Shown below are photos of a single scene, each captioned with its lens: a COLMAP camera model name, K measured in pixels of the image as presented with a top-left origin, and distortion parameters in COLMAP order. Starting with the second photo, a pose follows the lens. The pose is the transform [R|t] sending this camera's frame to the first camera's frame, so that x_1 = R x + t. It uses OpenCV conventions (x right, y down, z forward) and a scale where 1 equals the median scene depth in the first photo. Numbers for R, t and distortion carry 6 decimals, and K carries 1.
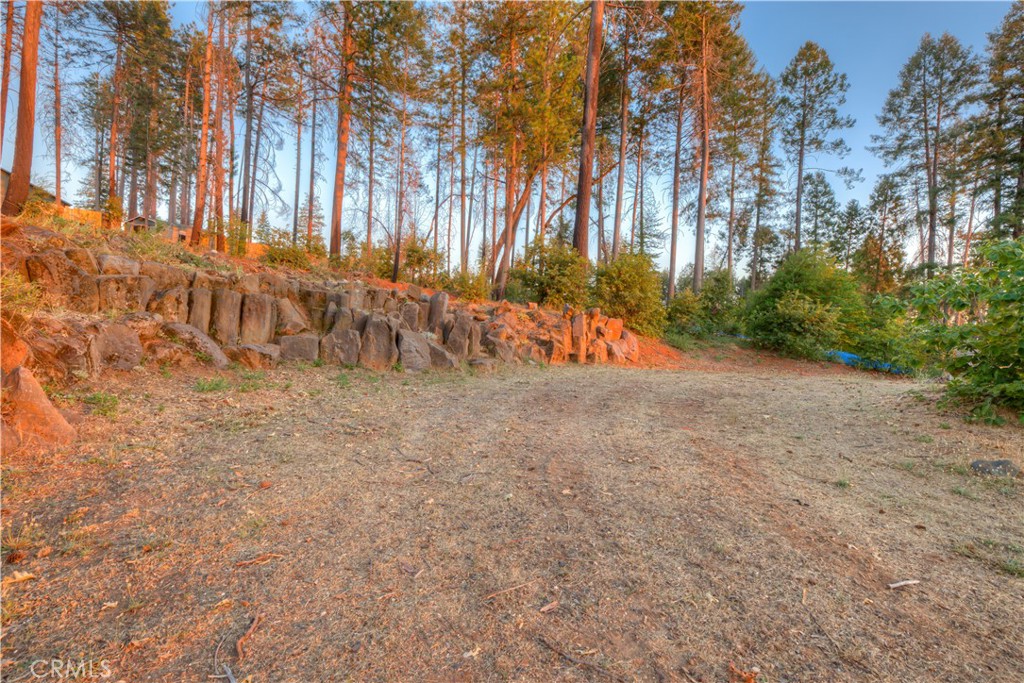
lens RADIAL K [[468.5, 0, 512.0], [0, 468.5, 341.5], [0, 0, 1]] dist [0.000751, -0.000217]
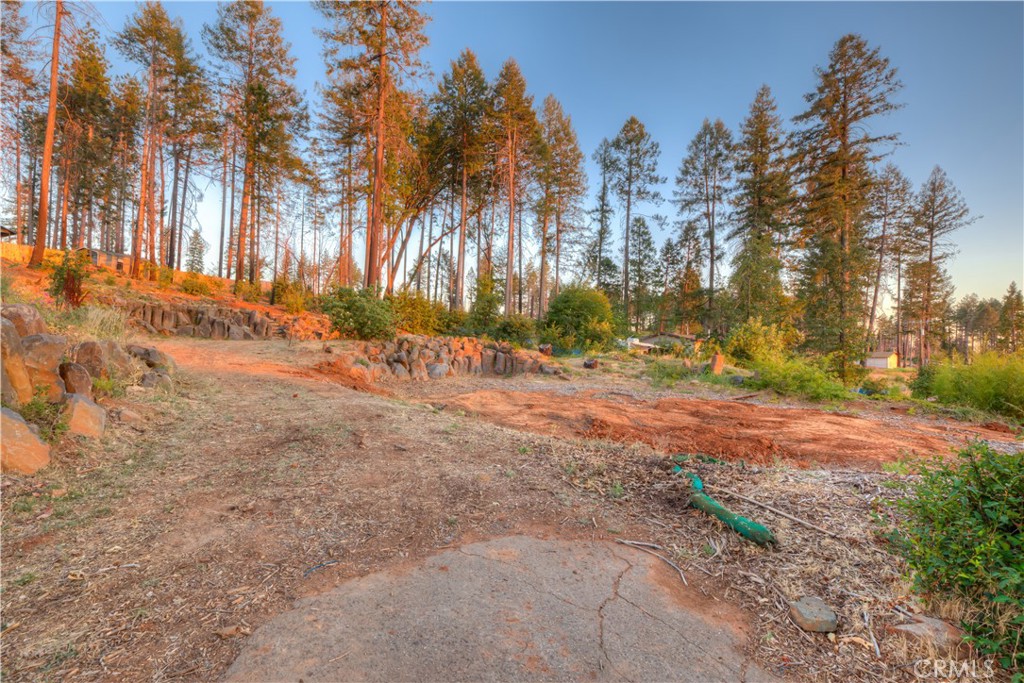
lens RADIAL K [[475.6, 0, 507.5], [0, 475.6, 352.1], [0, 0, 1]] dist [-0.000436, -0.000337]
pose [[0.996179, -0.006976, 0.087059, 0.193532], [0.008134, 0.999883, -0.012957, 0.031515], [-0.086959, 0.013616, 0.996119, -0.316705]]
